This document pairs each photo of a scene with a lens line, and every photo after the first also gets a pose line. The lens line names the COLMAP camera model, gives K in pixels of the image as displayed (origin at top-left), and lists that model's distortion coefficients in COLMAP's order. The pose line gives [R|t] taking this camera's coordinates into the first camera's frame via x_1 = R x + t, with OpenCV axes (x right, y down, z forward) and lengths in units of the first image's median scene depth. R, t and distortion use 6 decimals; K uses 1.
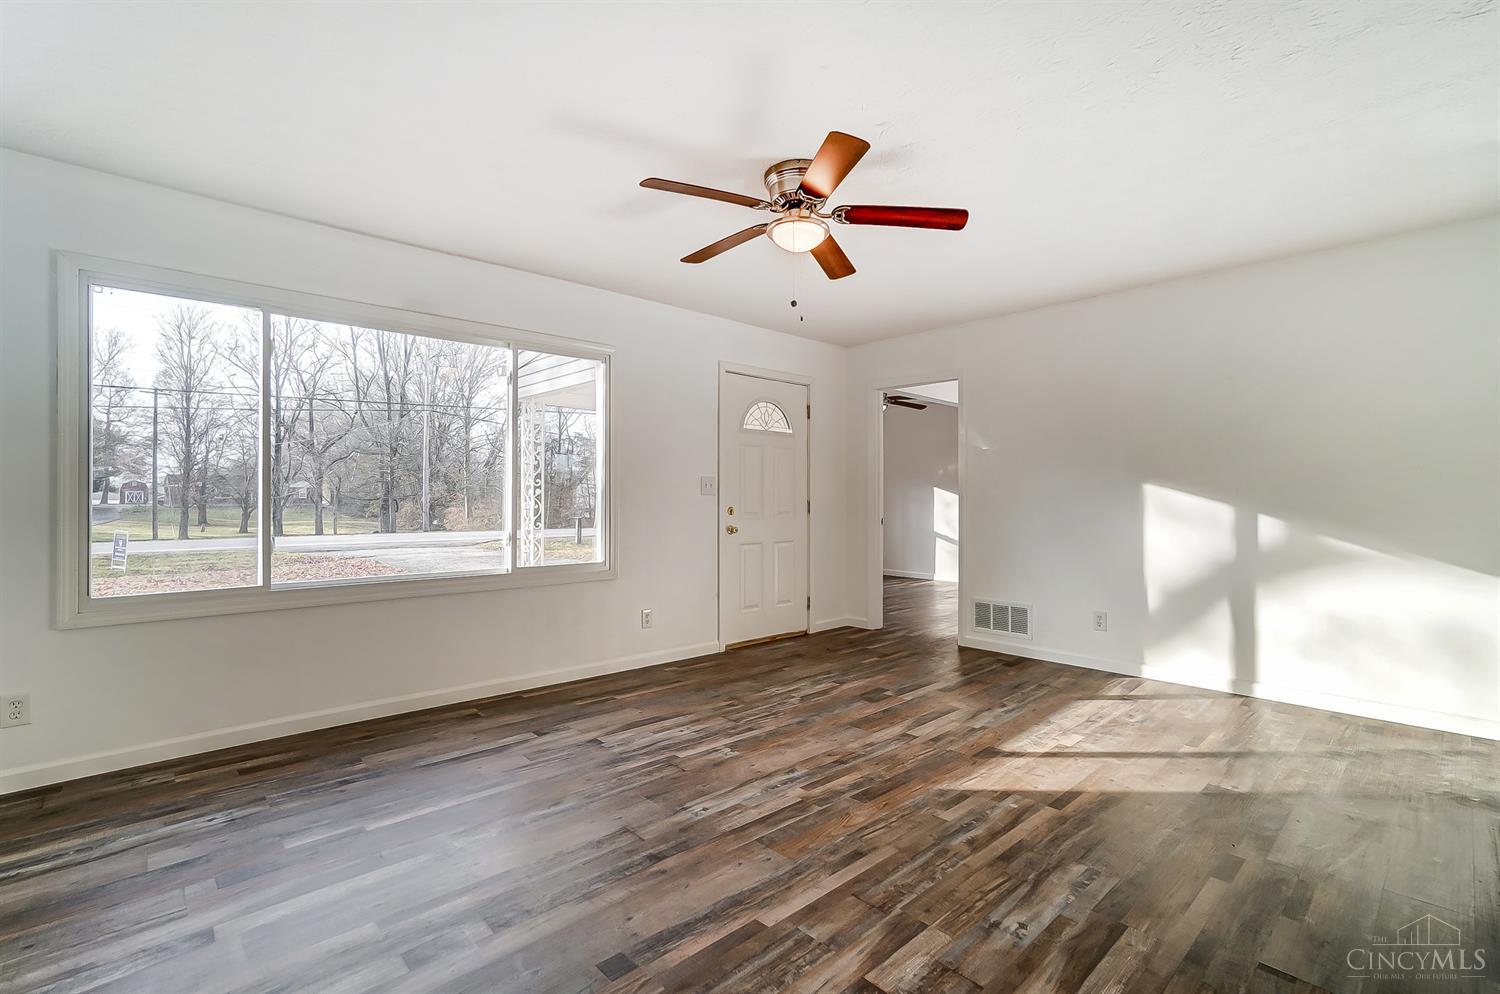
lens RADIAL K [[666.1, 0, 738.5], [0, 666.1, 483.8], [0, 0, 1]] dist [-0.029342, 0.012834]
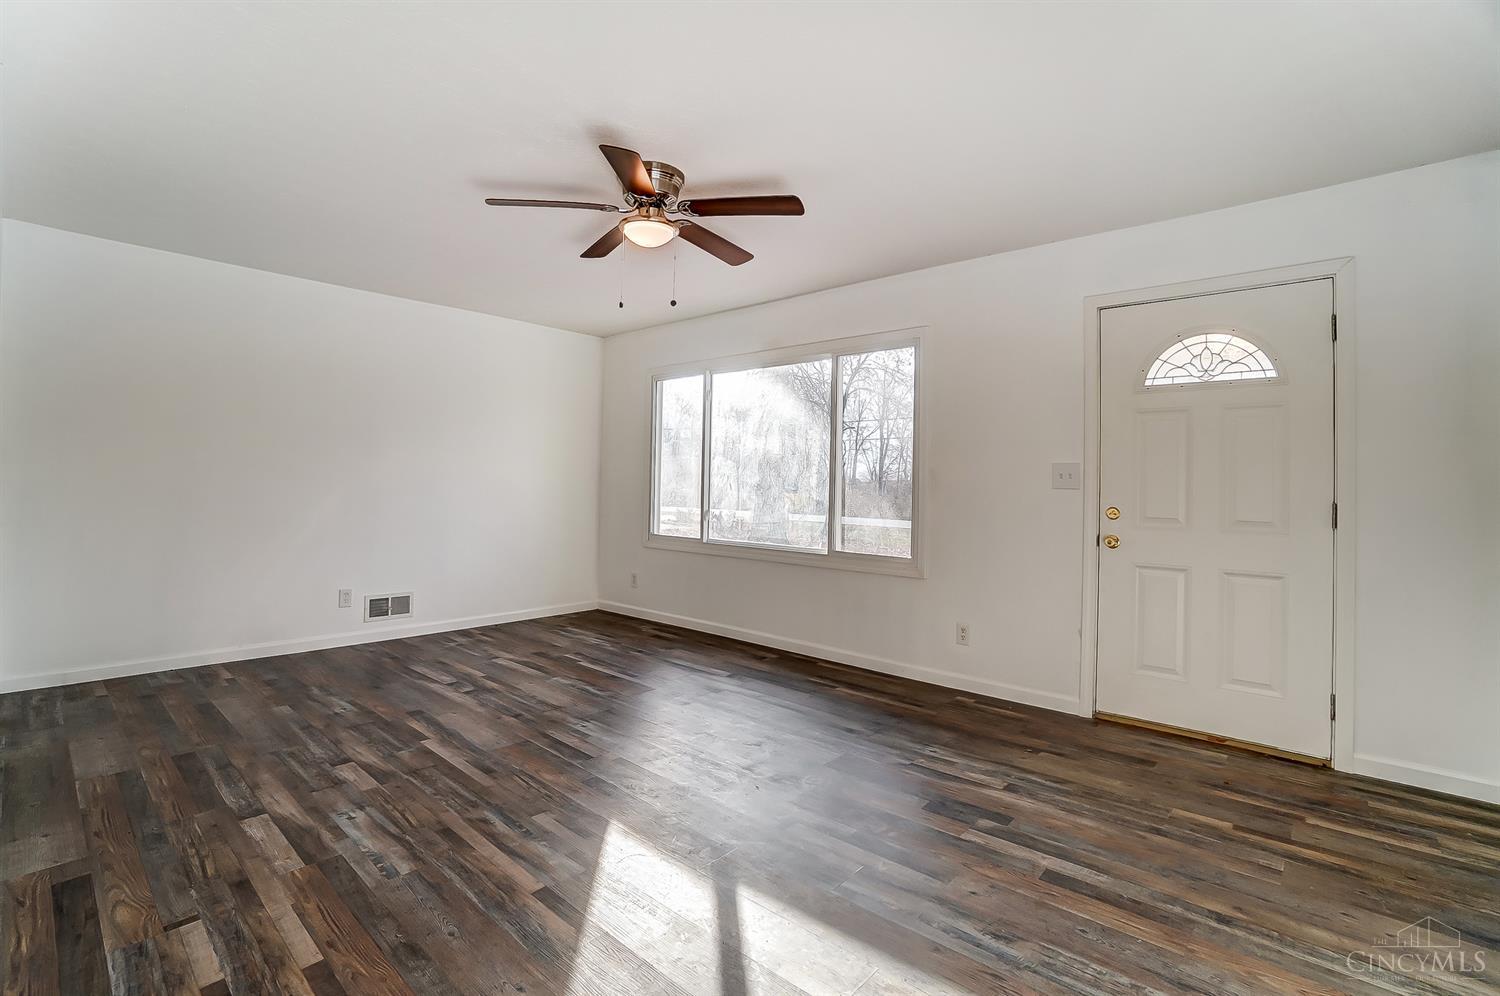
lens RADIAL K [[682.2, 0, 742.5], [0, 682.2, 489.5], [0, 0, 1]] dist [-0.068798, 0.024450]
pose [[0.103768, 0.002229, -0.994599, 1.308689], [-0.000909, 0.999997, 0.002146, 0.031927], [0.994601, 0.000682, 0.103770, 1.198579]]
